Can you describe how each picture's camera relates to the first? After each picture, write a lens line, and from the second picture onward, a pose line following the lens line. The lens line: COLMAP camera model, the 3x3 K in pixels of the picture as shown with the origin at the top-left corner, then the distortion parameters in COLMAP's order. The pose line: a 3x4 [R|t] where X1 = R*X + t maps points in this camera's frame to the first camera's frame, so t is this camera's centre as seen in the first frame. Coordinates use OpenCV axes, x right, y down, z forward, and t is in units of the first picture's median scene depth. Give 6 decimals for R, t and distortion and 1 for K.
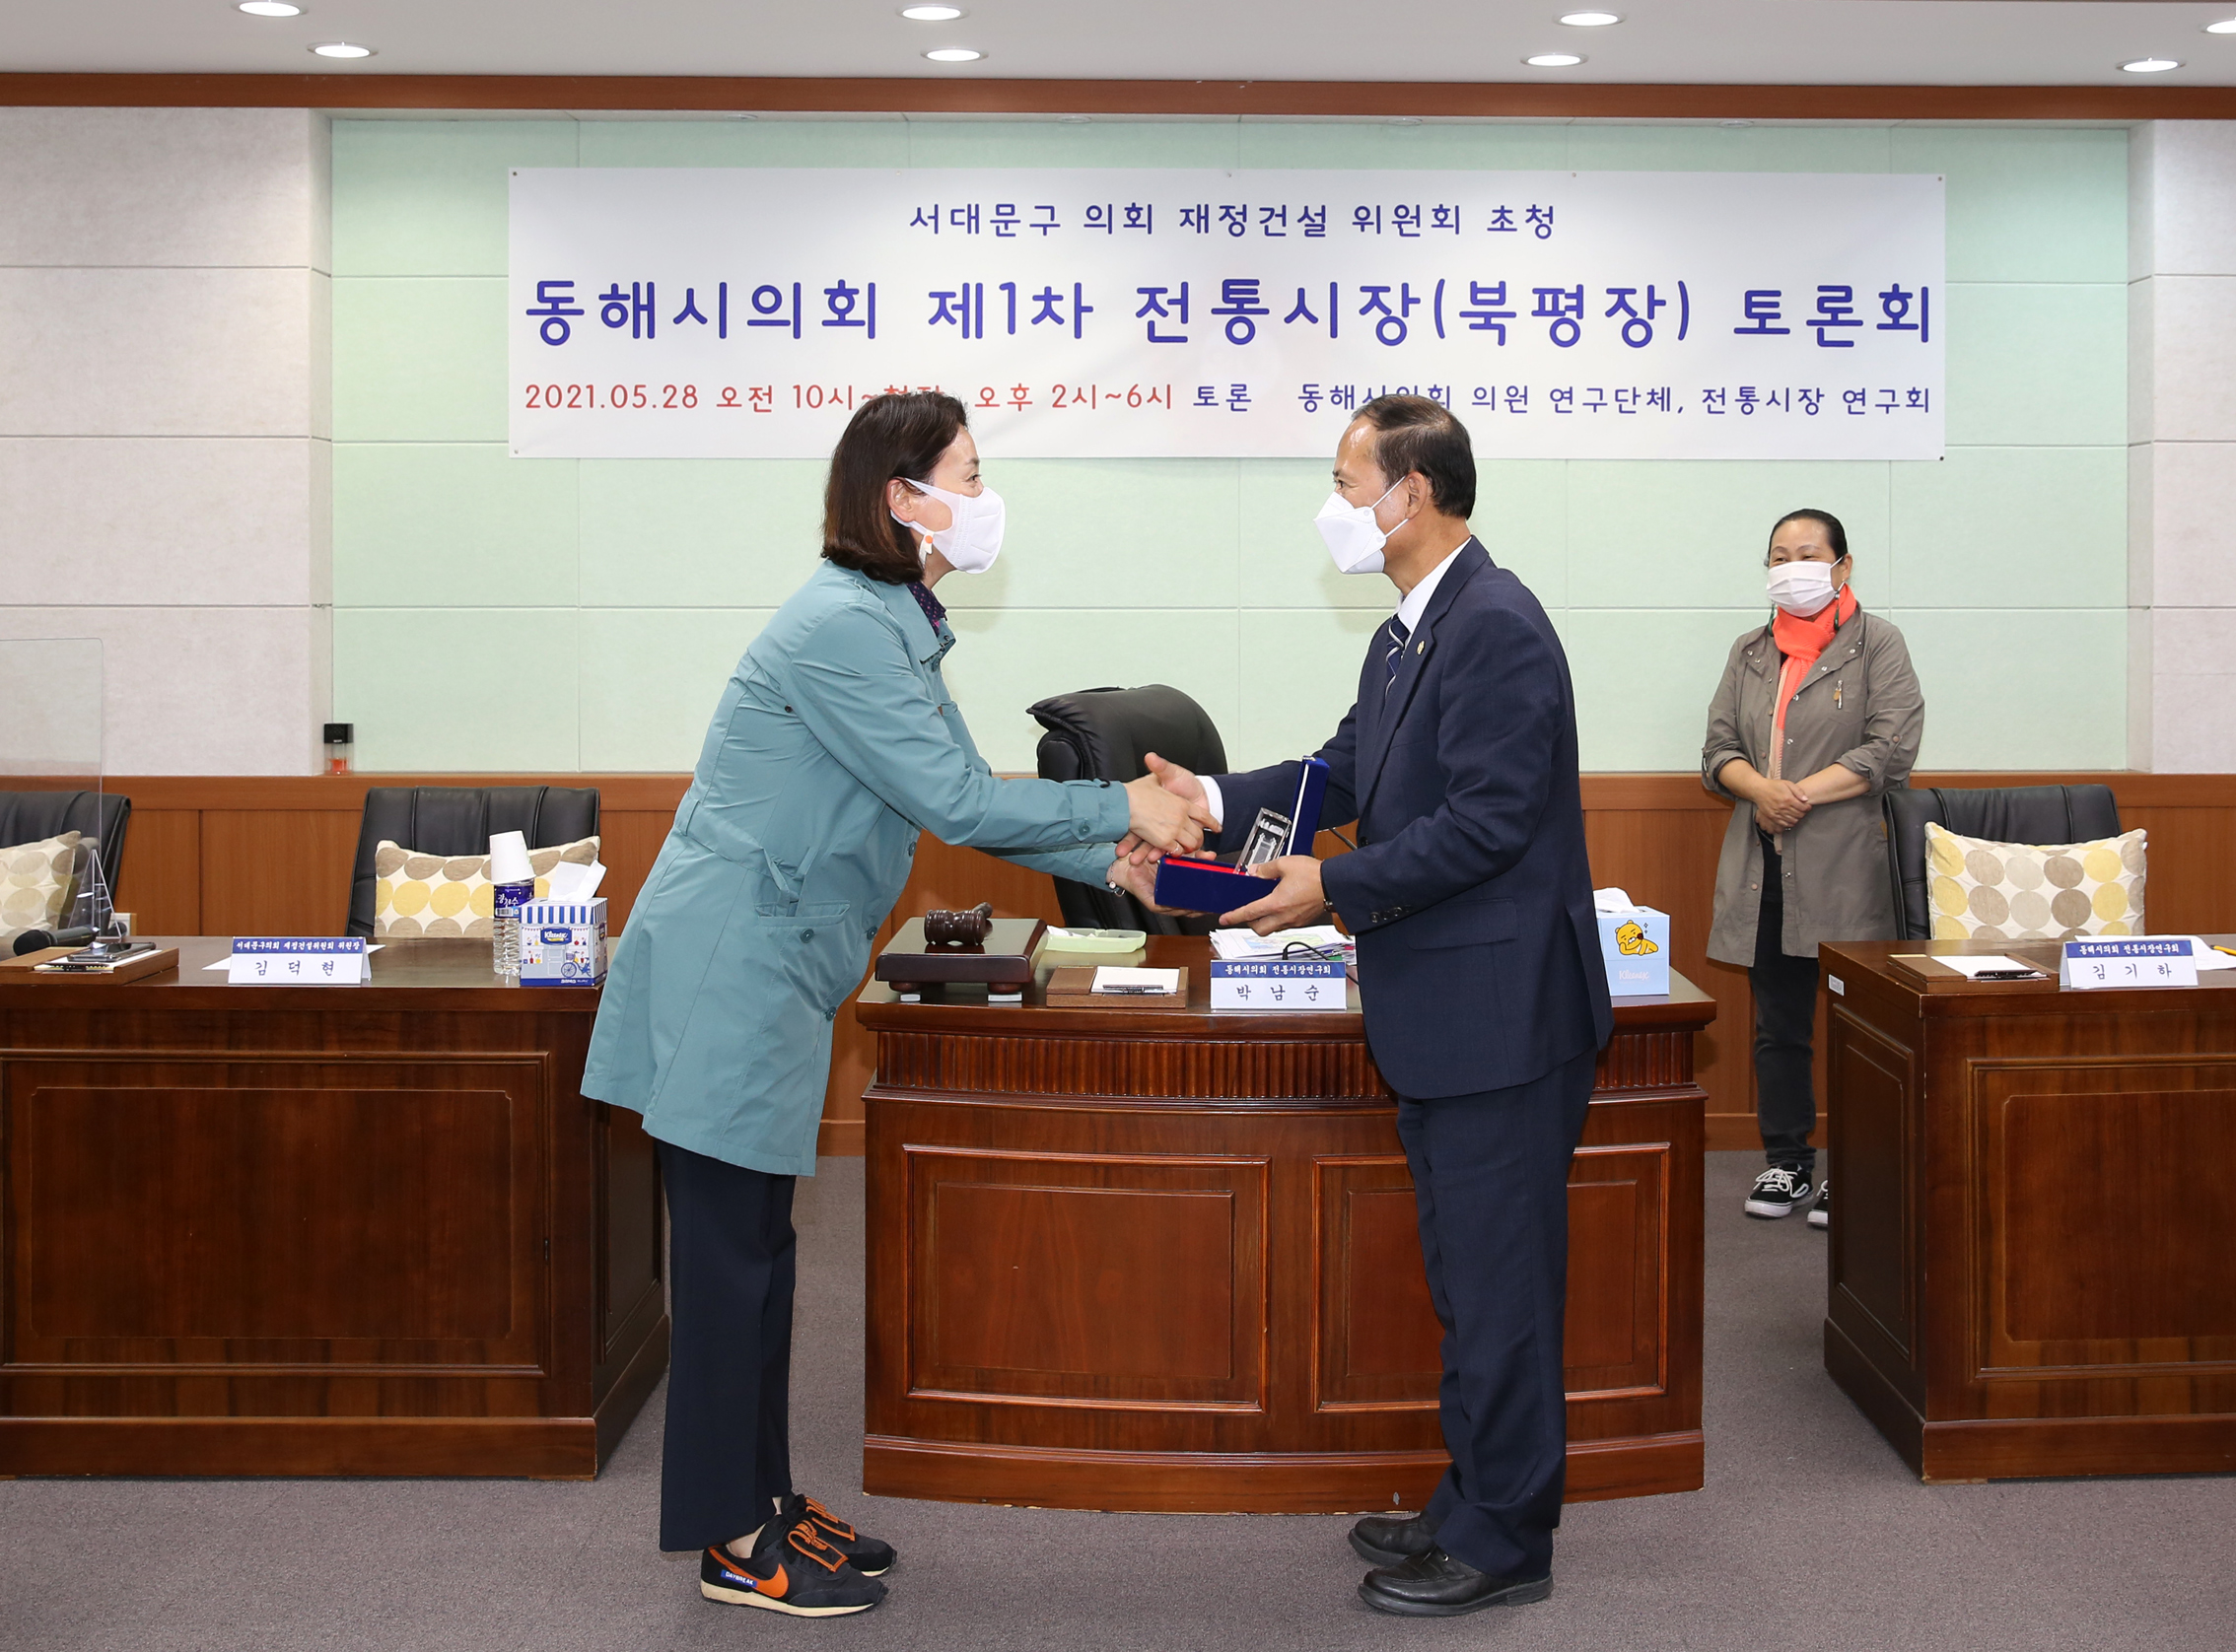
lens RADIAL K [[2607.6, 0, 1226.9], [0, 2607.6, 623.3], [0, 0, 1]] dist [-0.070017, 0.103519]
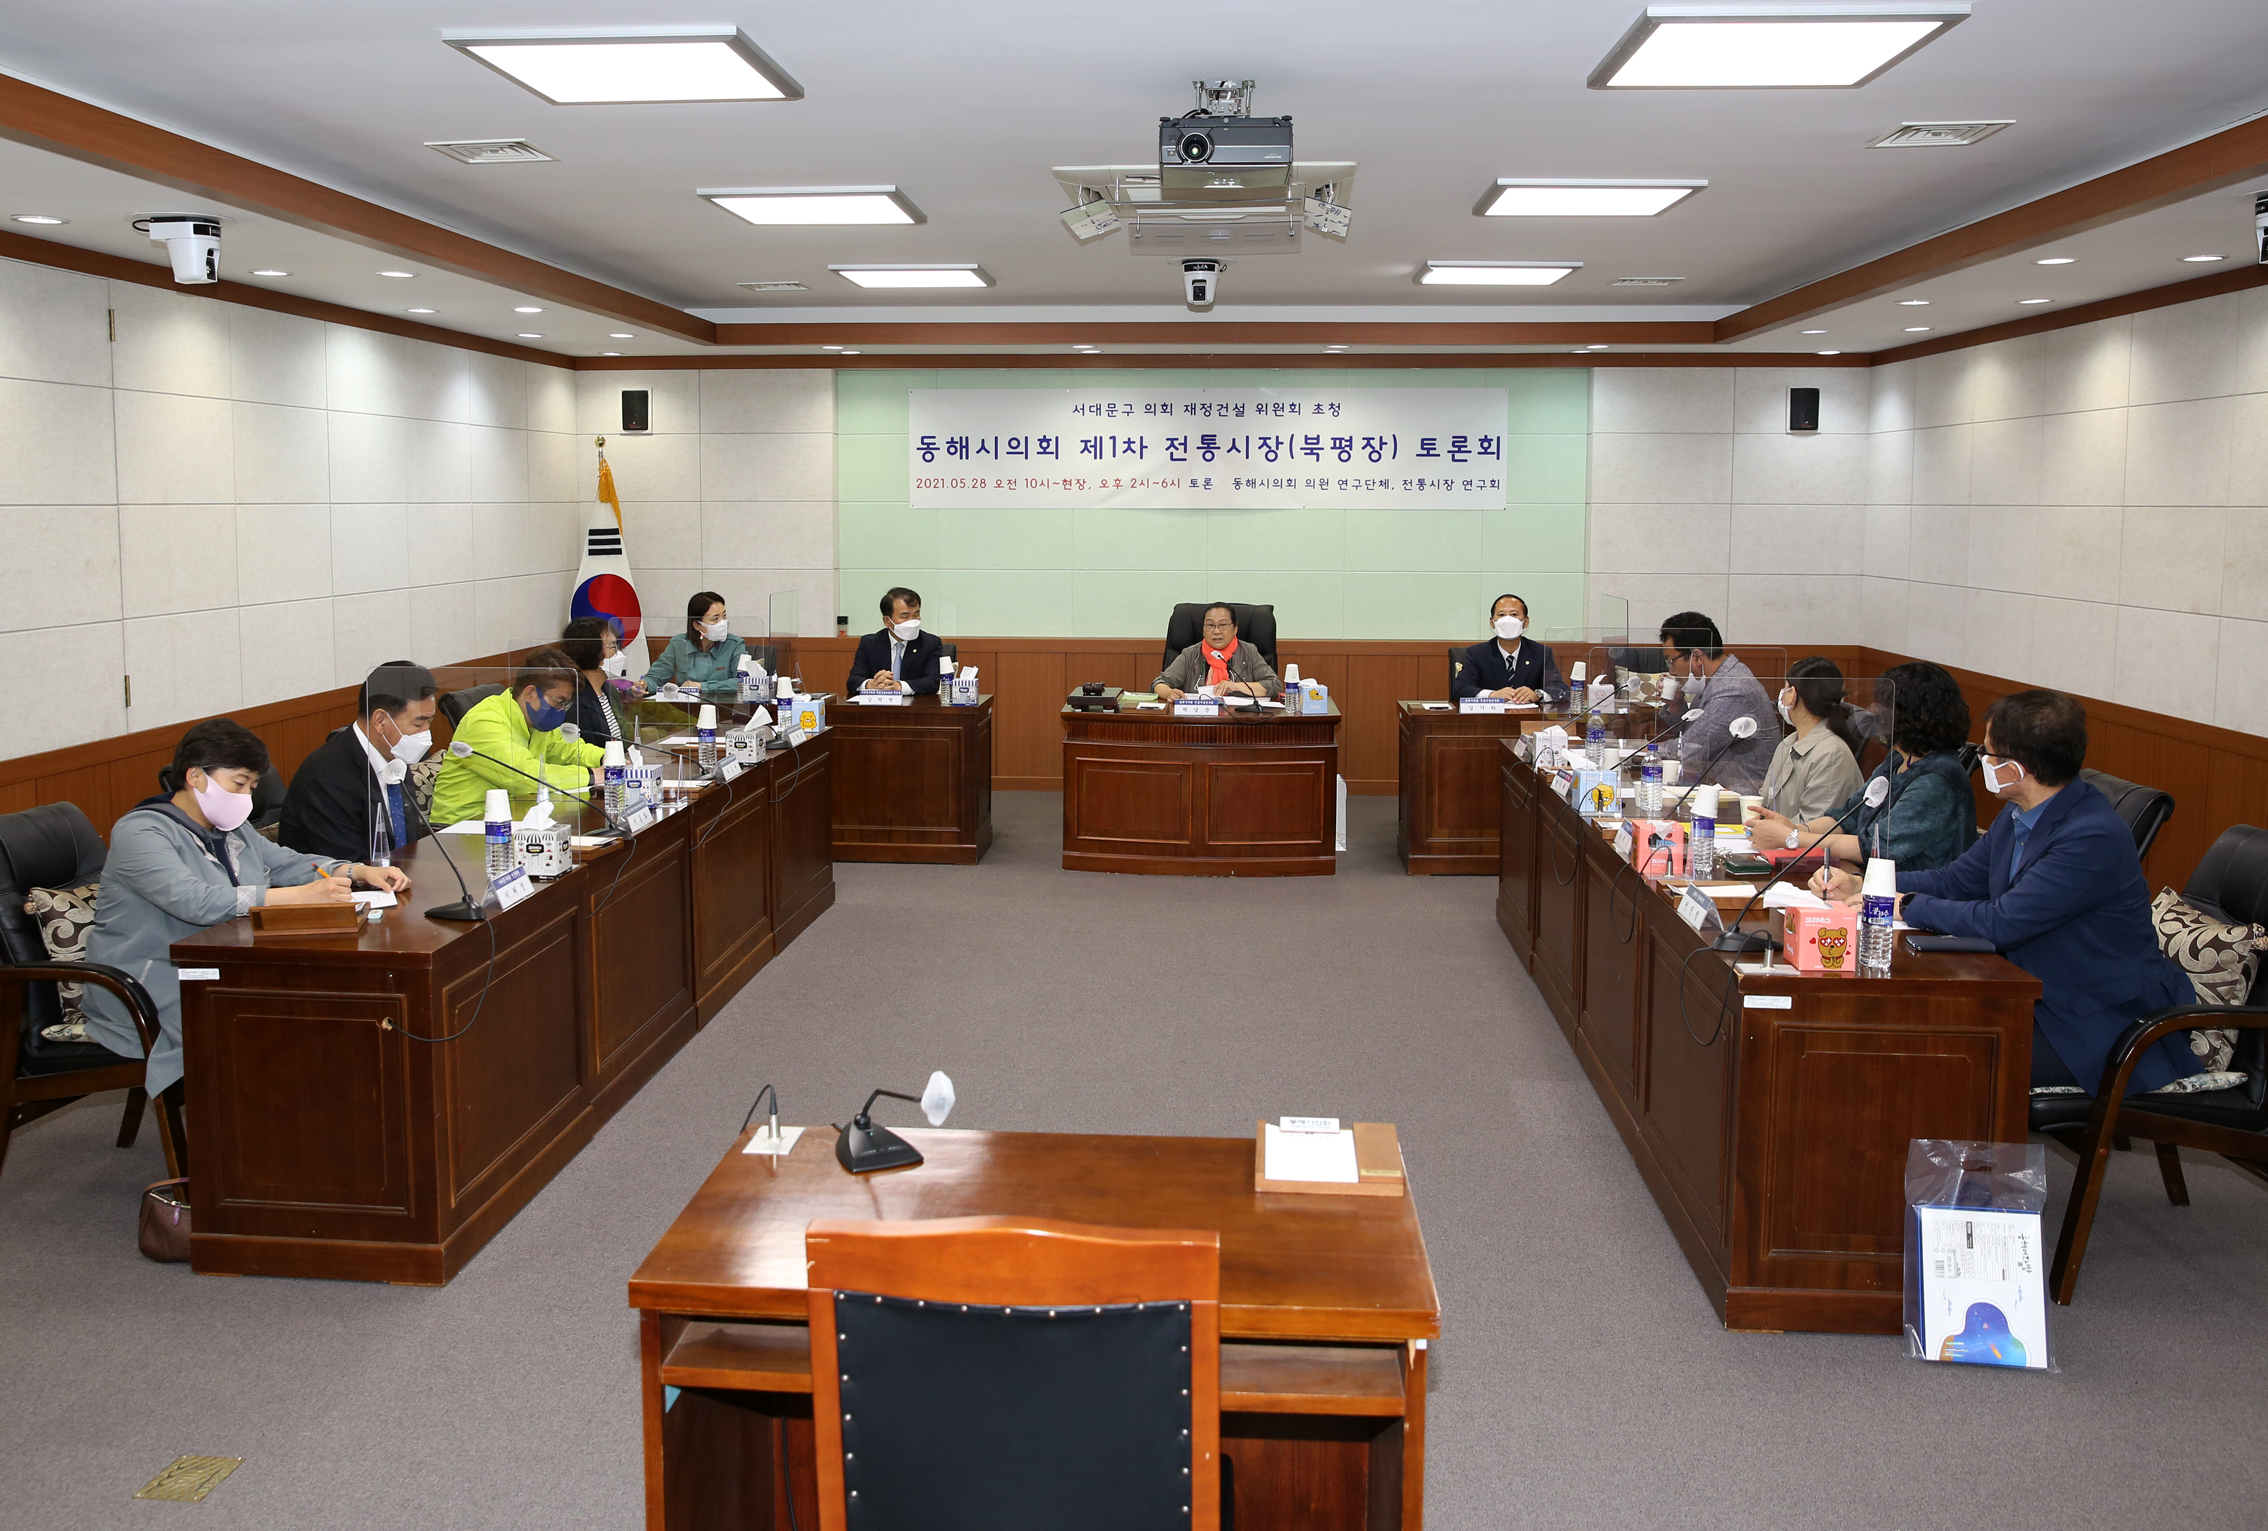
lens RADIAL K [[1883.5, 0, 1083.7], [0, 1883.5, 696.1], [0, 0, 1]] dist [-0.073530, 0.010305]
pose [[0.994612, 0.011304, -0.103050, 0.072414], [-0.002070, 0.996004, 0.089283, -0.046040], [0.103647, -0.088588, 0.990661, -0.761267]]
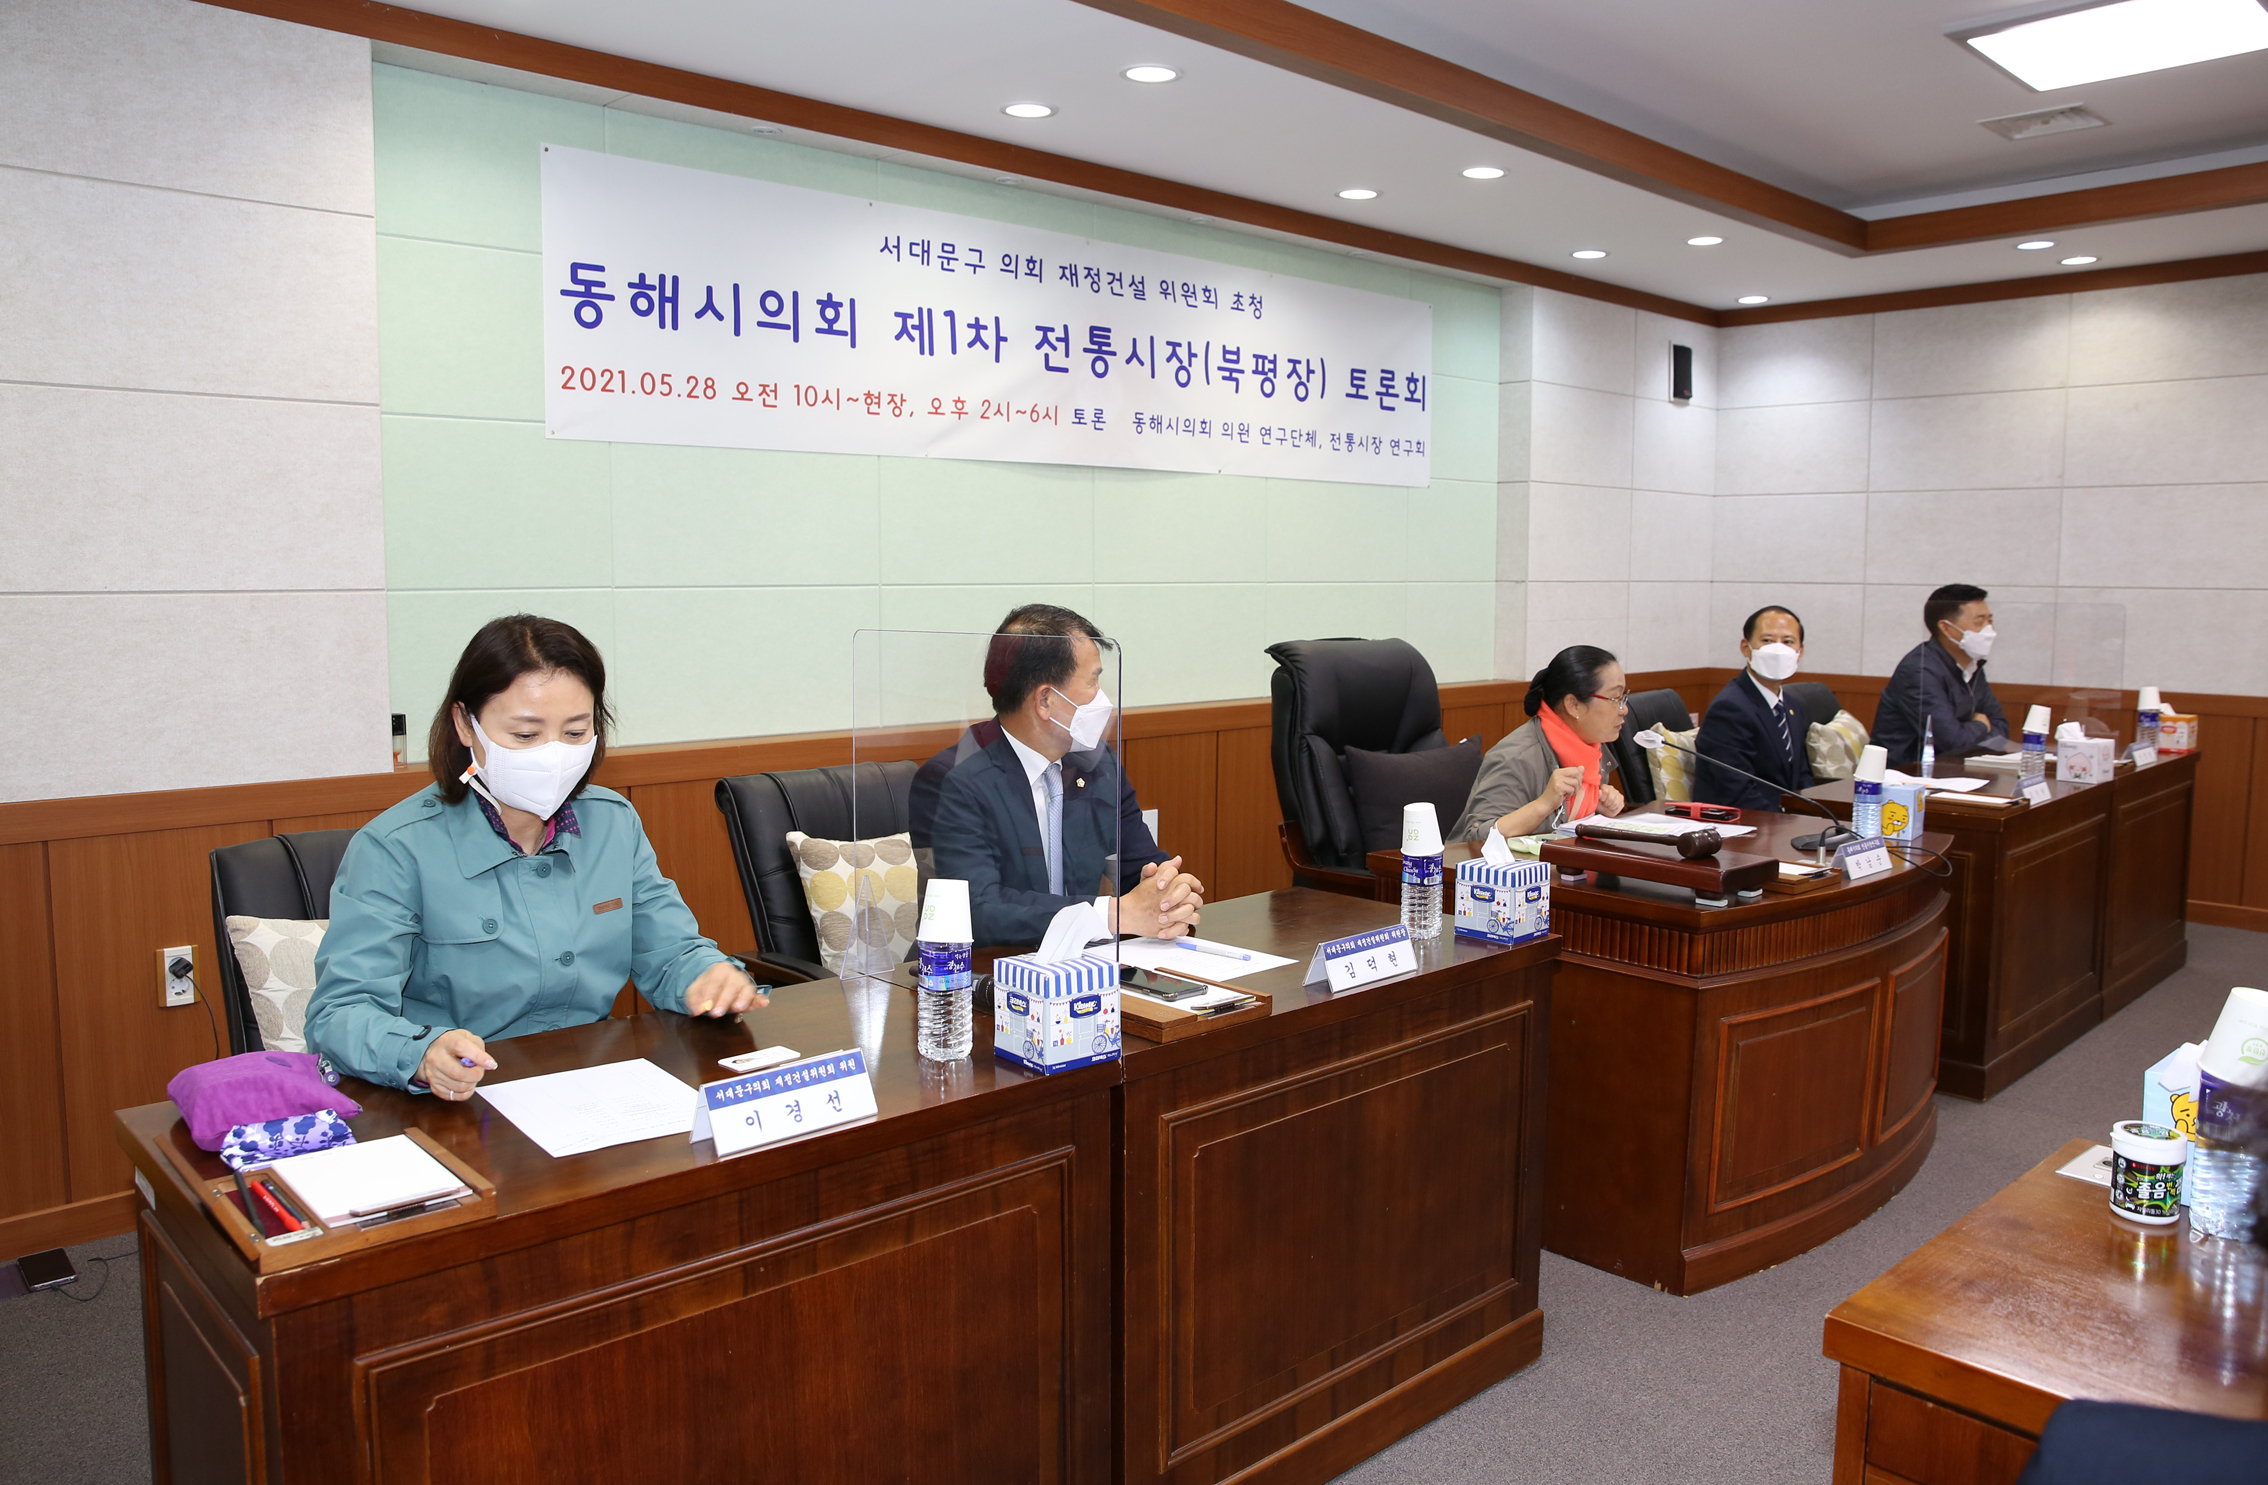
lens RADIAL K [[1605.7, 0, 1134.0], [0, 1605.7, 742.5], [0, 0, 1]] dist [-0.112345, 0.082847]
pose [[0.750265, -0.070465, 0.657372, -0.512693], [0.006540, 0.995046, 0.099196, -0.006103], [-0.661105, -0.070124, 0.747009, 0.388177]]
